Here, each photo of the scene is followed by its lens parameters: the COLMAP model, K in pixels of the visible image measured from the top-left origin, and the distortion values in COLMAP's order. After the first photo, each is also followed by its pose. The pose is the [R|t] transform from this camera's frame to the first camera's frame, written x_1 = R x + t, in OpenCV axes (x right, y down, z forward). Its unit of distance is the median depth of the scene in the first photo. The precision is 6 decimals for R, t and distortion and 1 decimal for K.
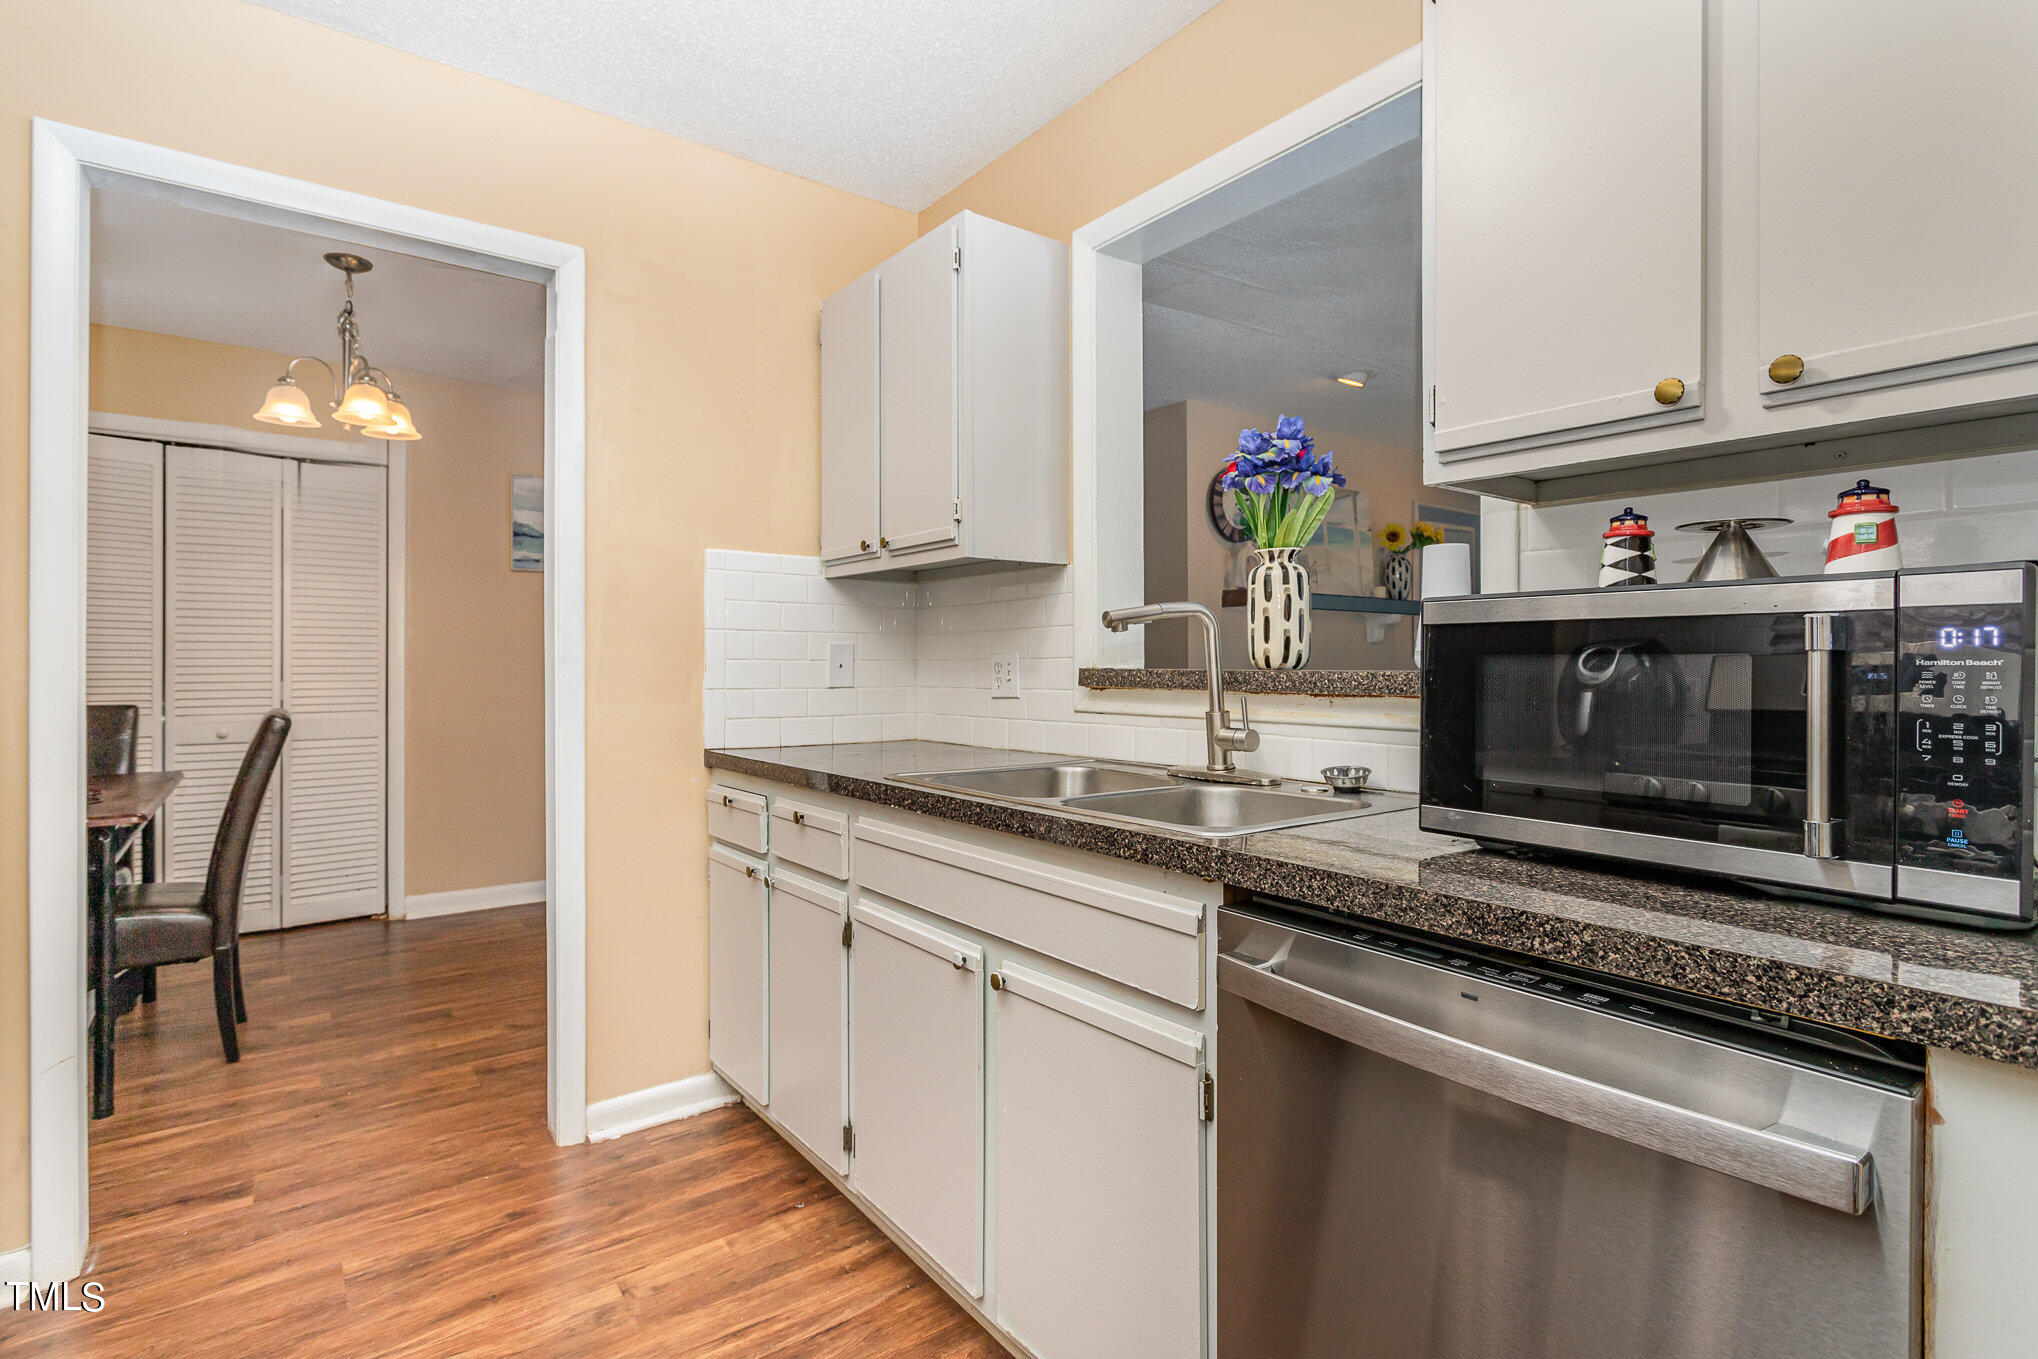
lens RADIAL K [[960.7, 0, 1002.1], [0, 960.7, 660.6], [0, 0, 1]] dist [-0.005802, 0.001156]
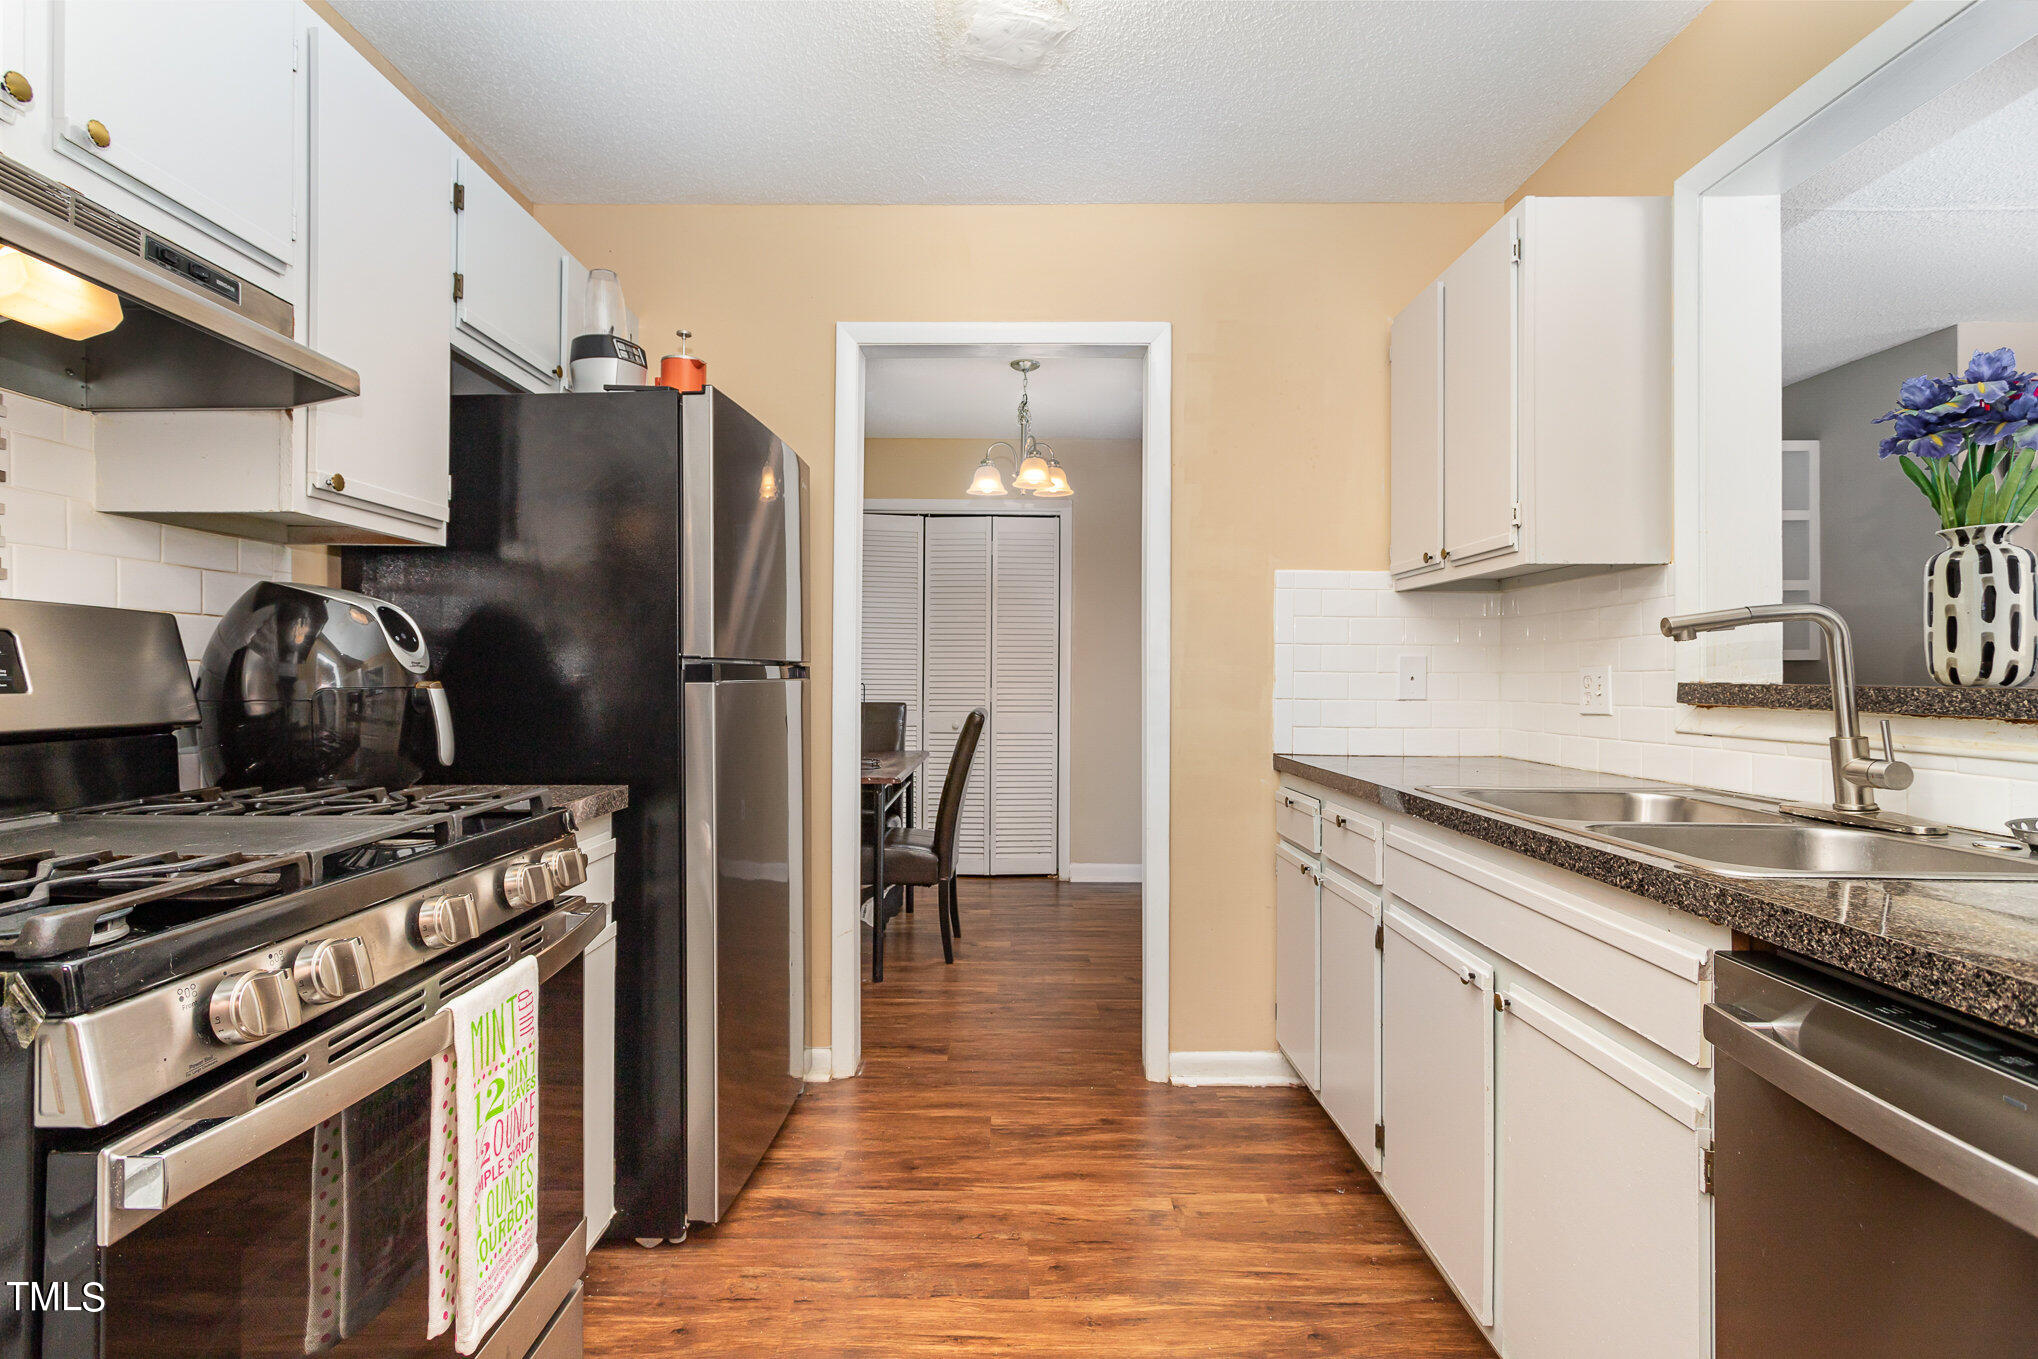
lens RADIAL K [[960.7, 0, 1023.1], [0, 960.7, 666.0], [0, 0, 1]] dist [-0.005802, 0.001156]
pose [[0.797822, -0.000951, -0.602892, 0.145679], [-0.003777, 0.999971, -0.006576, 0.001040], [0.602881, 0.007523, 0.797796, -0.052707]]
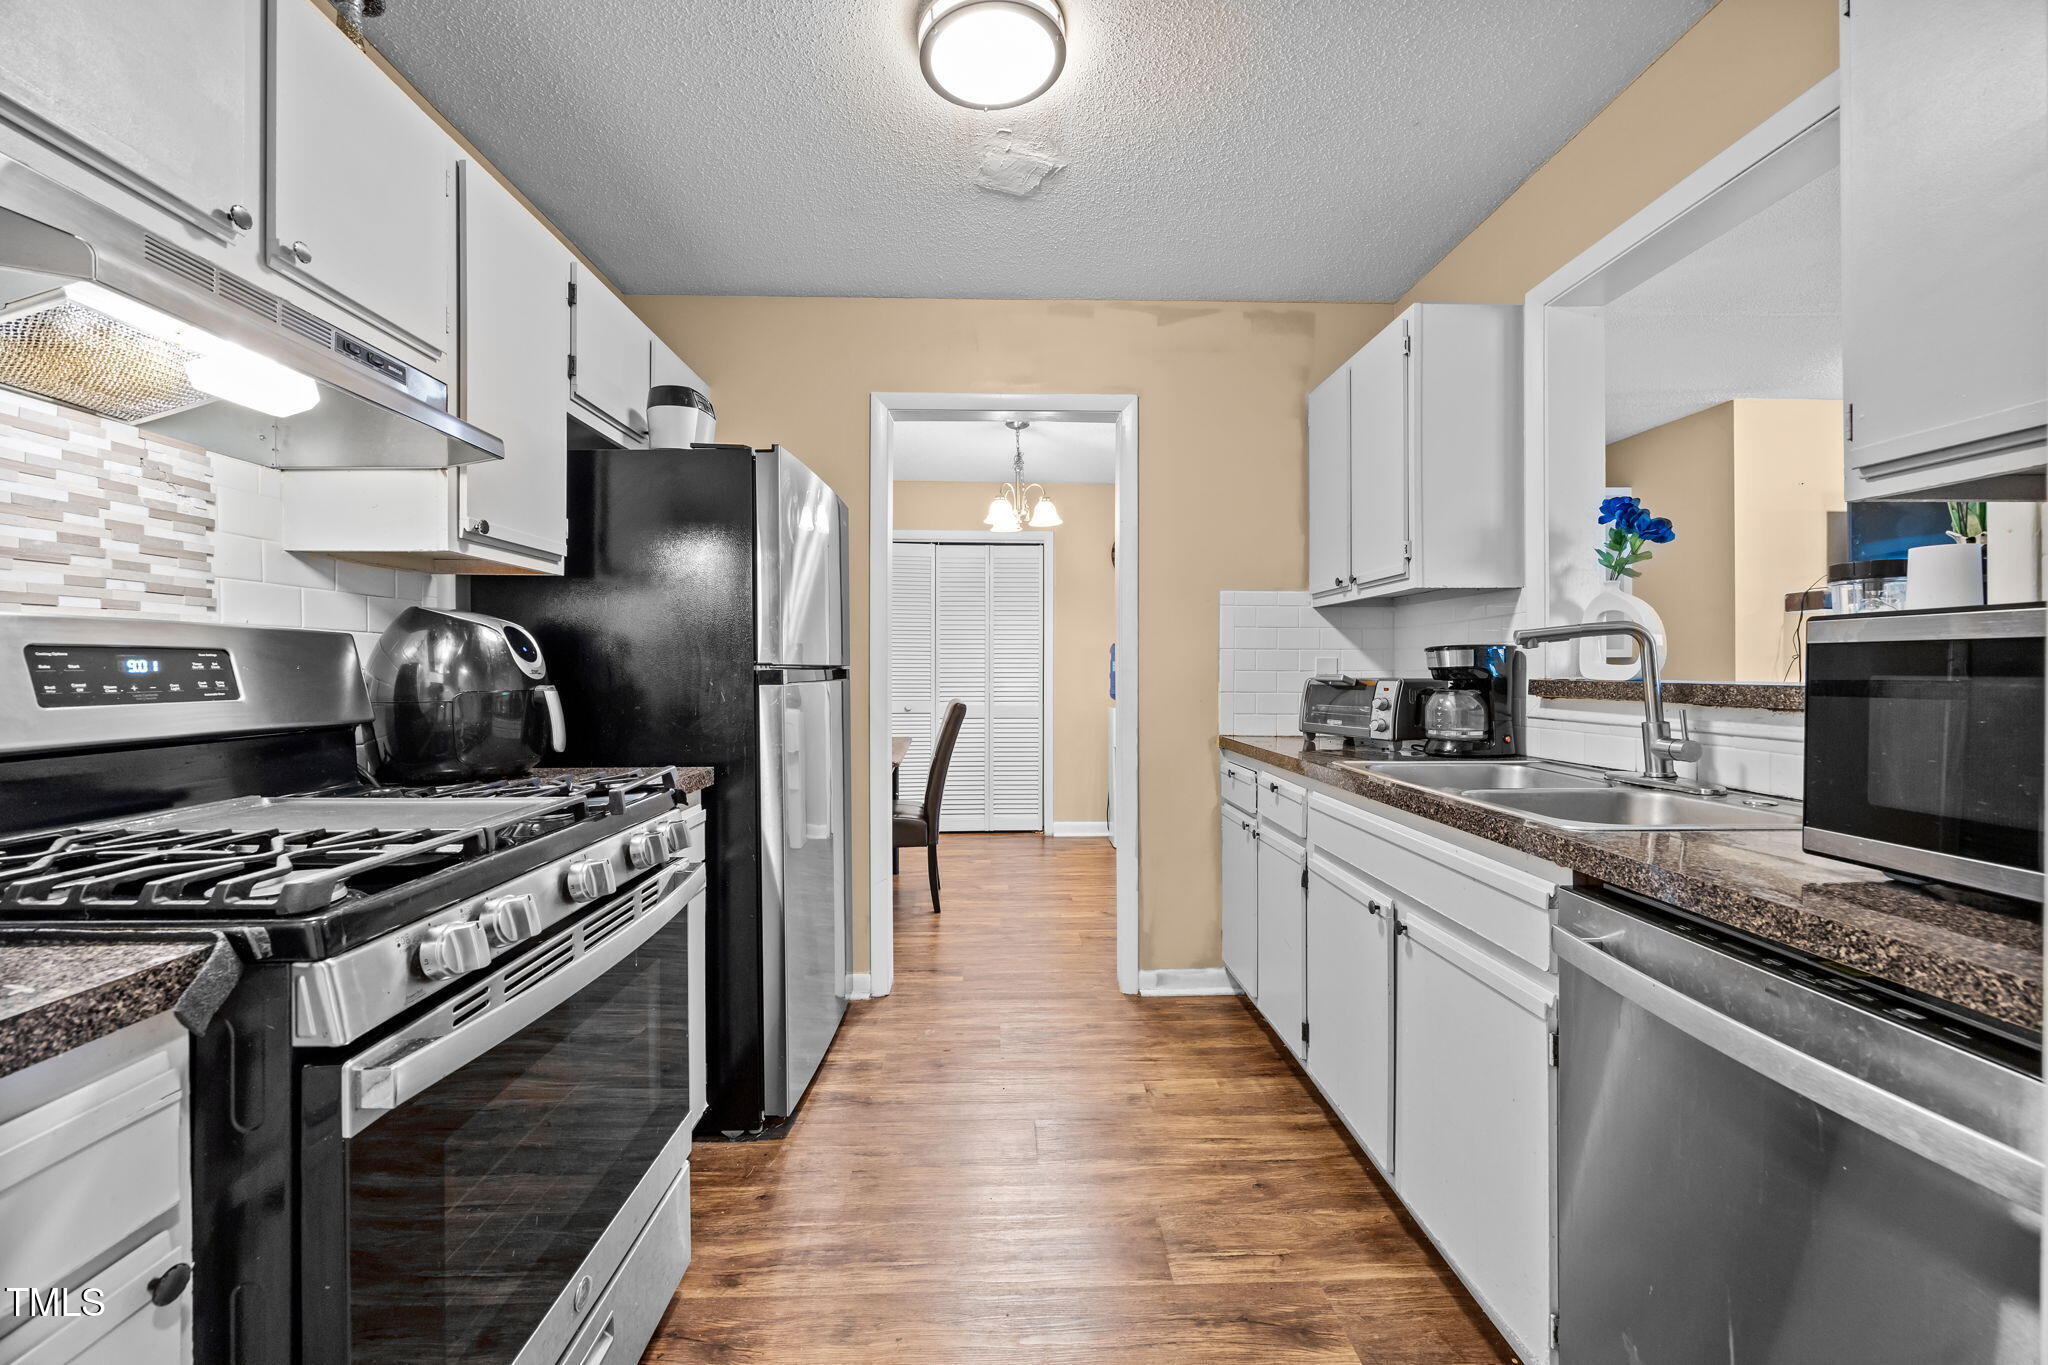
lens RADIAL K [[778.0, 0, 1040.4], [0, 778.0, 667.5], [0, 0, 1]] dist [-0.008217, -0.001056]
pose [[0.823095, 0.000091, -0.567904, 0.139911], [0.001002, 0.999998, 0.001612, -0.009174], [0.567903, -0.001896, 0.823093, -0.088459]]
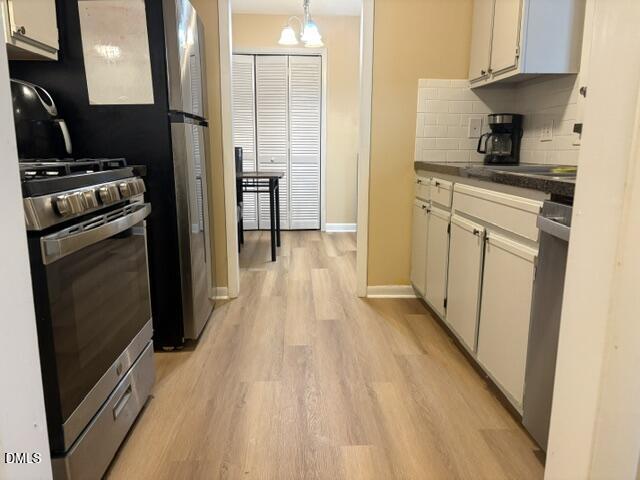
lens RADIAL K [[494.8, 0, 322.1], [0, 494.8, 242.8], [0, 0, 1]] dist [0.005677, 0.000107]
pose [[0.822778, 0.113563, -0.556902, 0.291011], [-0.005968, 0.981508, 0.191330, 0.065418], [0.568332, -0.154099, 0.808240, -0.273840]]
